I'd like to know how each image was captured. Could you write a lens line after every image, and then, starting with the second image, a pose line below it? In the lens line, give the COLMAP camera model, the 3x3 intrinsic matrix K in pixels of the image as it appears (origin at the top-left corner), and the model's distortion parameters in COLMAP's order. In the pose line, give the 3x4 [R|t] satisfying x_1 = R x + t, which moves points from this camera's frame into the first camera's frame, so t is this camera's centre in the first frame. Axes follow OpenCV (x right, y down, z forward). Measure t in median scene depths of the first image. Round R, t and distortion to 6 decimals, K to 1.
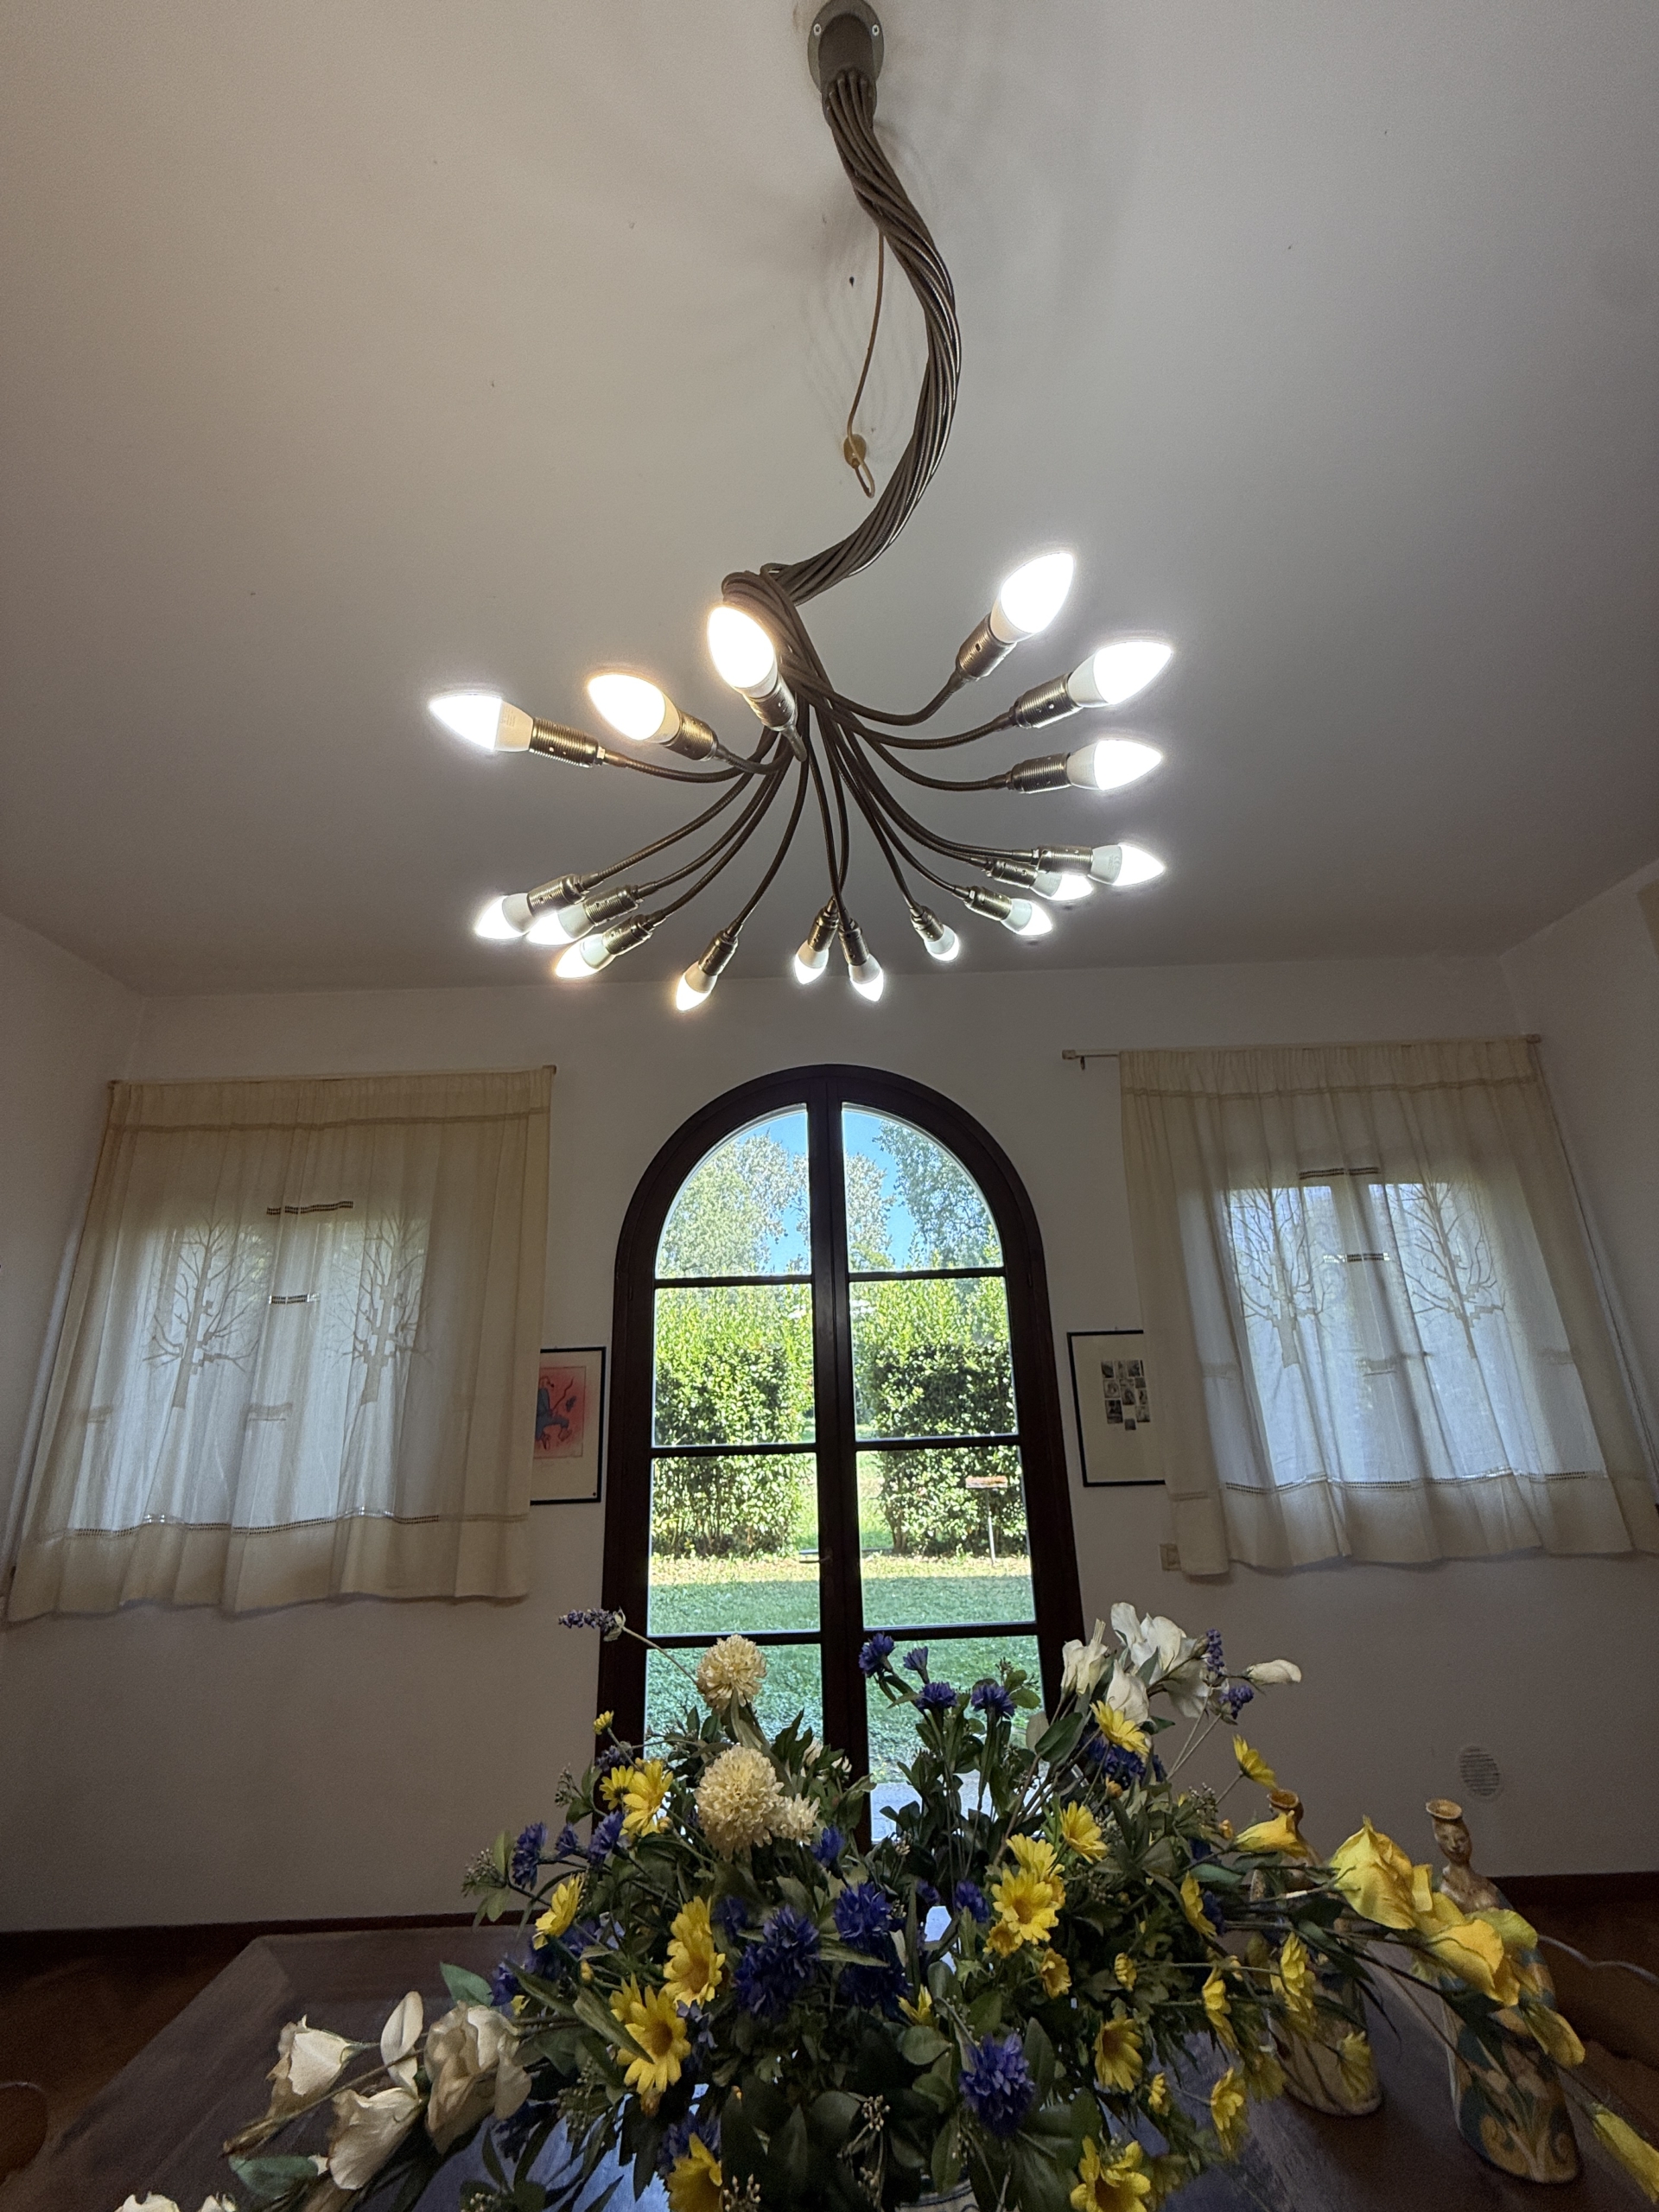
lens RADIAL K [[874.7, 0, 829.5], [0, 874.7, 1106.0], [0, 0, 1]] dist [-0.003666, -0.000481]
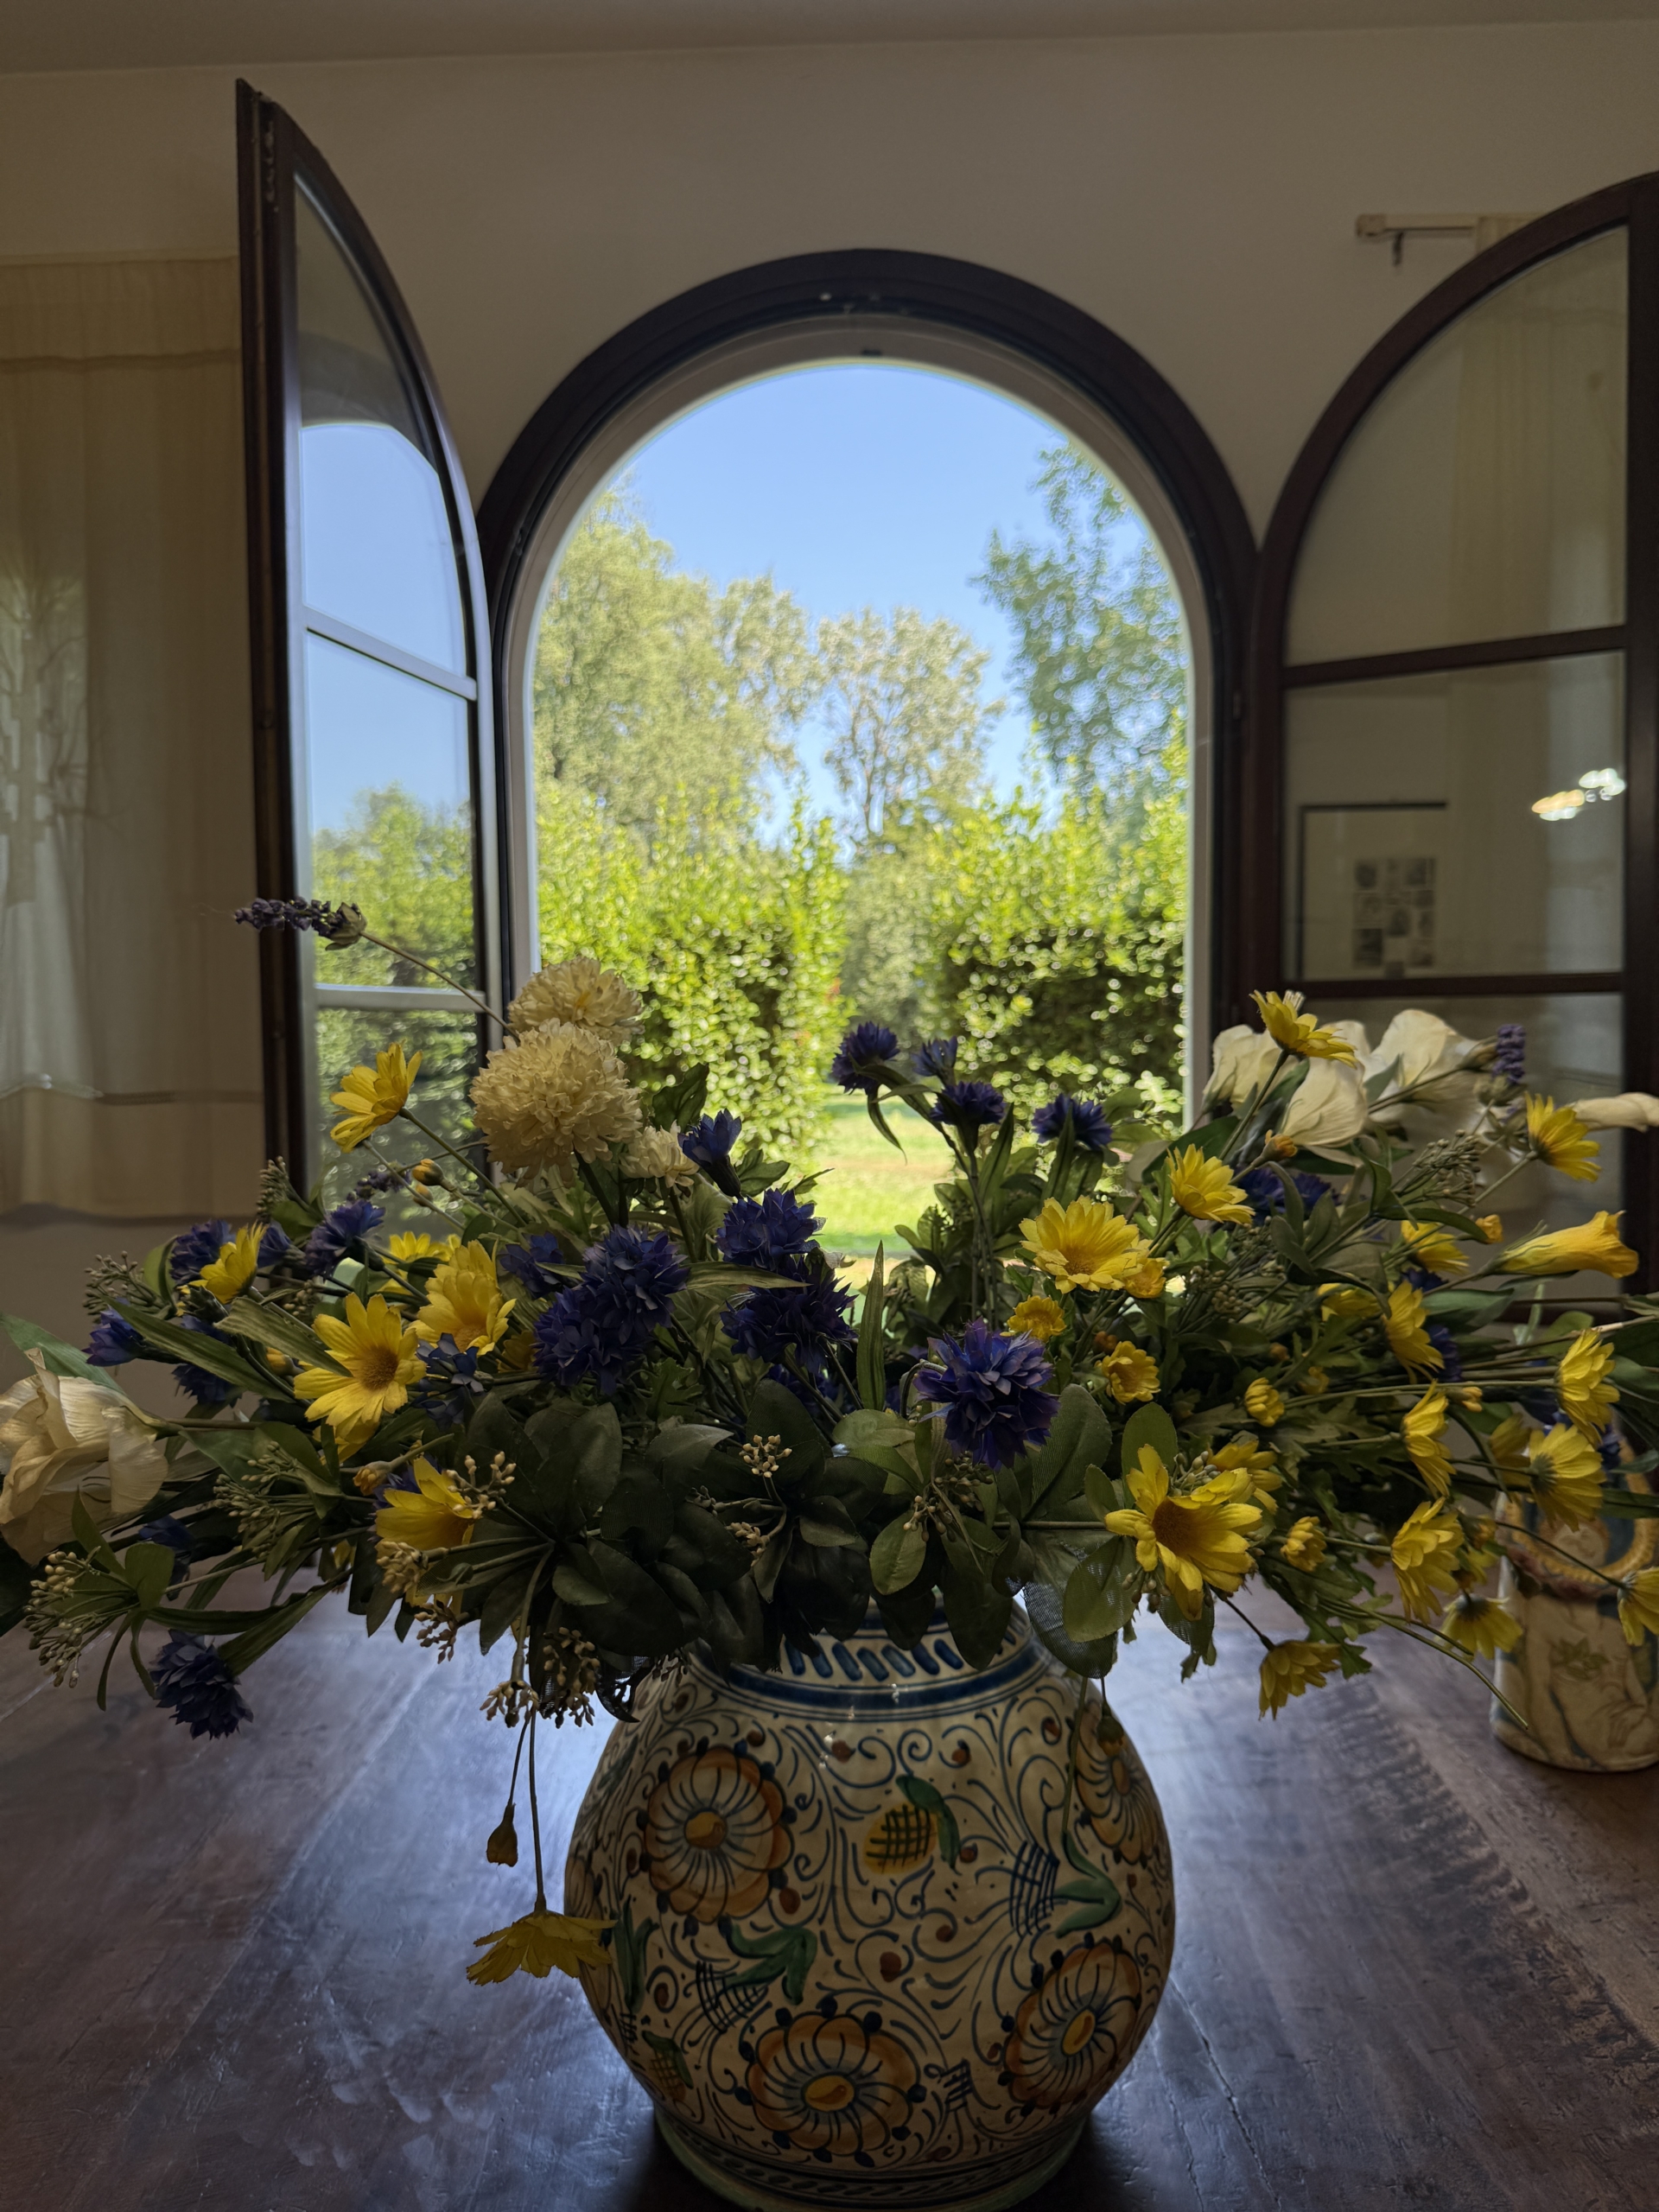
lens RADIAL K [[1556.9, 0, 826.7], [0, 1556.9, 1126.6], [0, 0, 1]] dist [0.127685, -0.237813]
pose [[0.999283, 0.022631, -0.030346, 0.018663], [-0.010115, 0.932109, 0.362037, 0.098106], [0.036479, -0.361471, 0.931670, 0.026419]]
